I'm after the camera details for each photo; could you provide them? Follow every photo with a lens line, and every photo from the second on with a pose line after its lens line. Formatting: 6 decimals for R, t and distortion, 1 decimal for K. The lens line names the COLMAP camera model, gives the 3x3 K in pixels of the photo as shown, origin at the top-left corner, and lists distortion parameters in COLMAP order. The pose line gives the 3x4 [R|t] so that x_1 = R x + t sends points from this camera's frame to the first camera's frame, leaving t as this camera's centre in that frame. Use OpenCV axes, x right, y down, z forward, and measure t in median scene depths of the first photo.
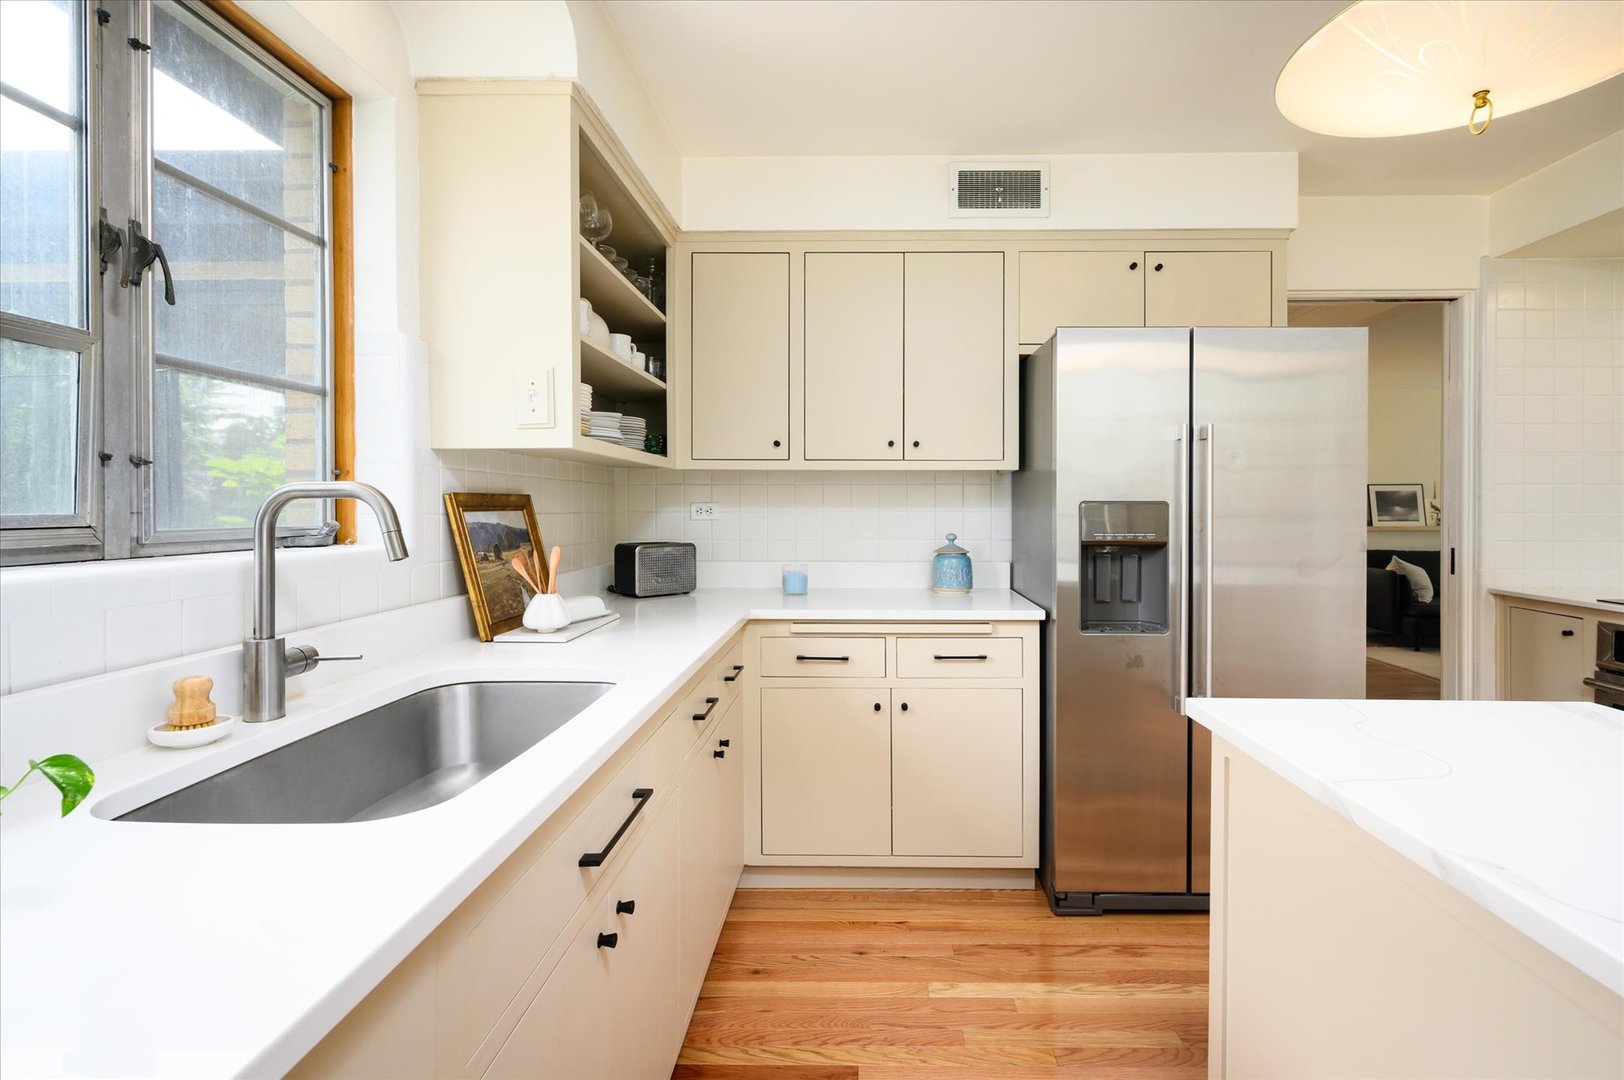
lens RADIAL K [[816.5, 0, 823.4], [0, 816.5, 505.8], [0, 0, 1]] dist [-0.000306, -0.000127]
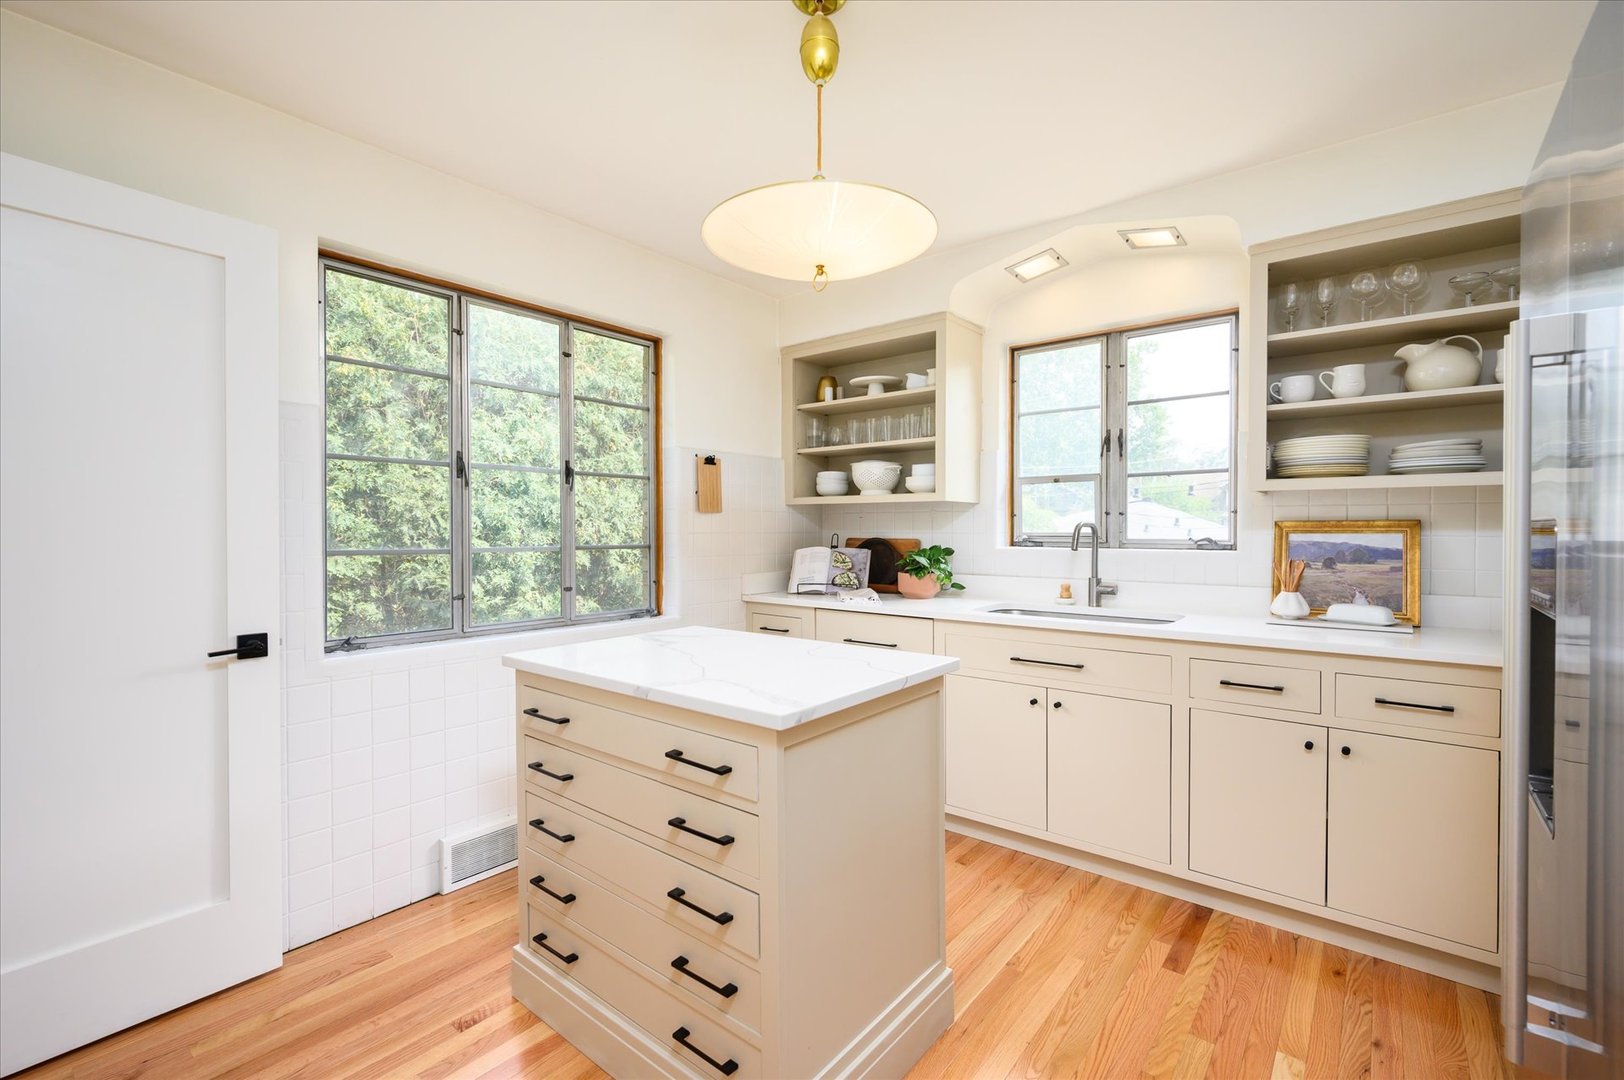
lens RADIAL K [[816.5, 0, 811.3], [0, 816.5, 537.8], [0, 0, 1]] dist [-0.000306, -0.000127]
pose [[-0.649803, 0.001581, -0.760101, 1.295284], [-0.006812, 0.999946, 0.007903, 0.009198], [0.760072, 0.010313, -0.649757, 1.302941]]
